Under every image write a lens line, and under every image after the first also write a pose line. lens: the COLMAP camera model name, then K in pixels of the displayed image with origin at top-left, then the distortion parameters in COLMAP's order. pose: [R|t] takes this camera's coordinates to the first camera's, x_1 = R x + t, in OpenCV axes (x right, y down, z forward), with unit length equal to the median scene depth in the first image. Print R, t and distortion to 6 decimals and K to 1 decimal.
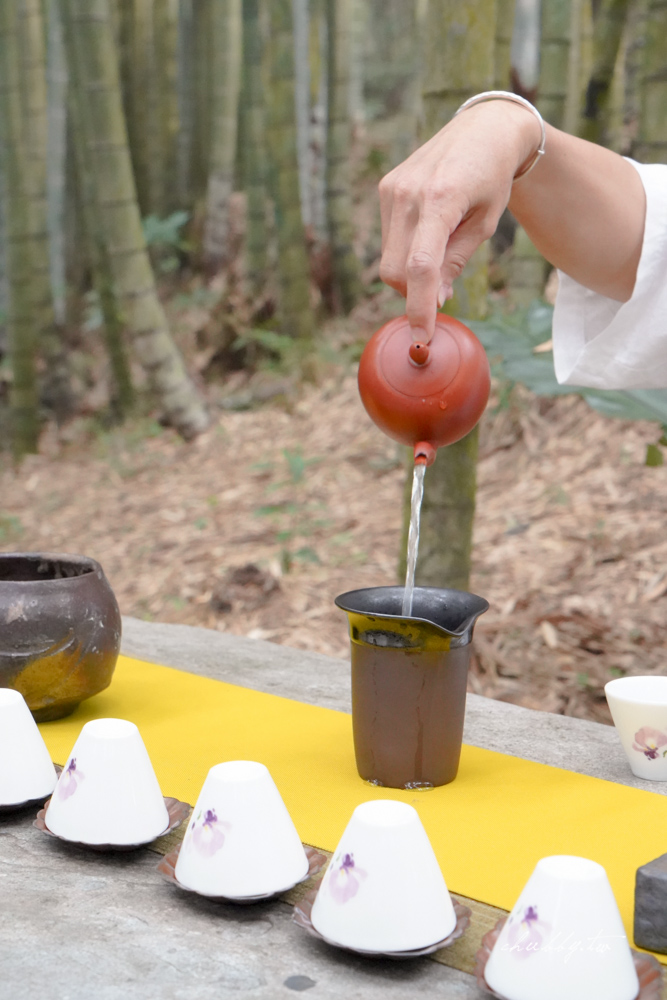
lens RADIAL K [[1981.7, 0, 329.9], [0, 1981.7, 506.9], [0, 0, 1]] dist [-0.029831, 0.000000]
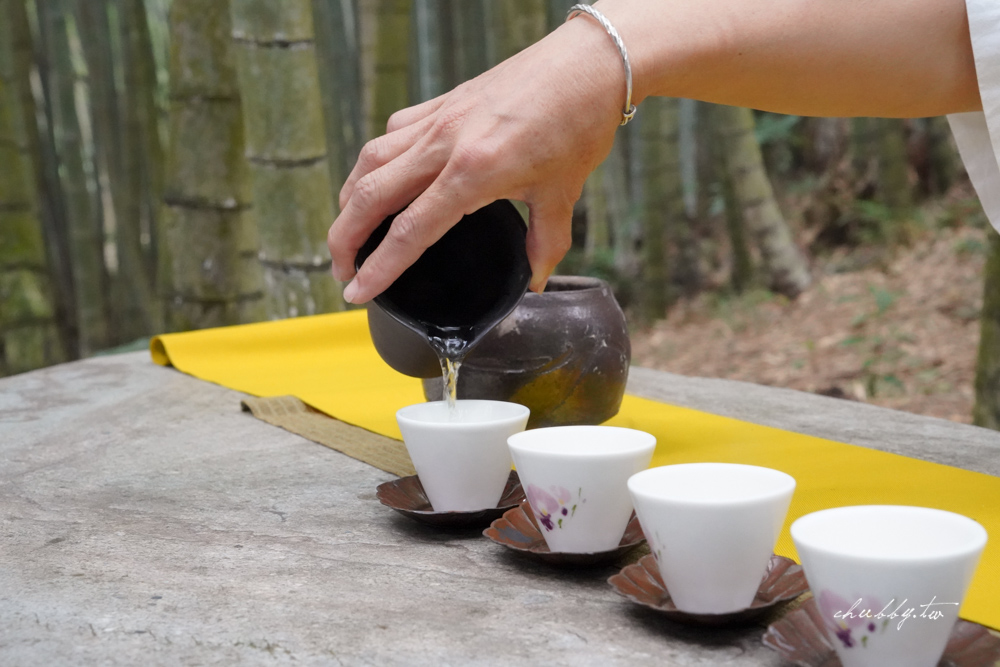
lens RADIAL K [[1638.7, 0, 507.0], [0, 1638.7, 327.1], [0, 0, 1]] dist [0.012153, 0.000000]
pose [[0.967316, -0.000777, -0.253572, 0.029268], [-0.008972, 0.999264, -0.037289, 0.070975], [0.253414, 0.038346, 0.966598, 0.226316]]
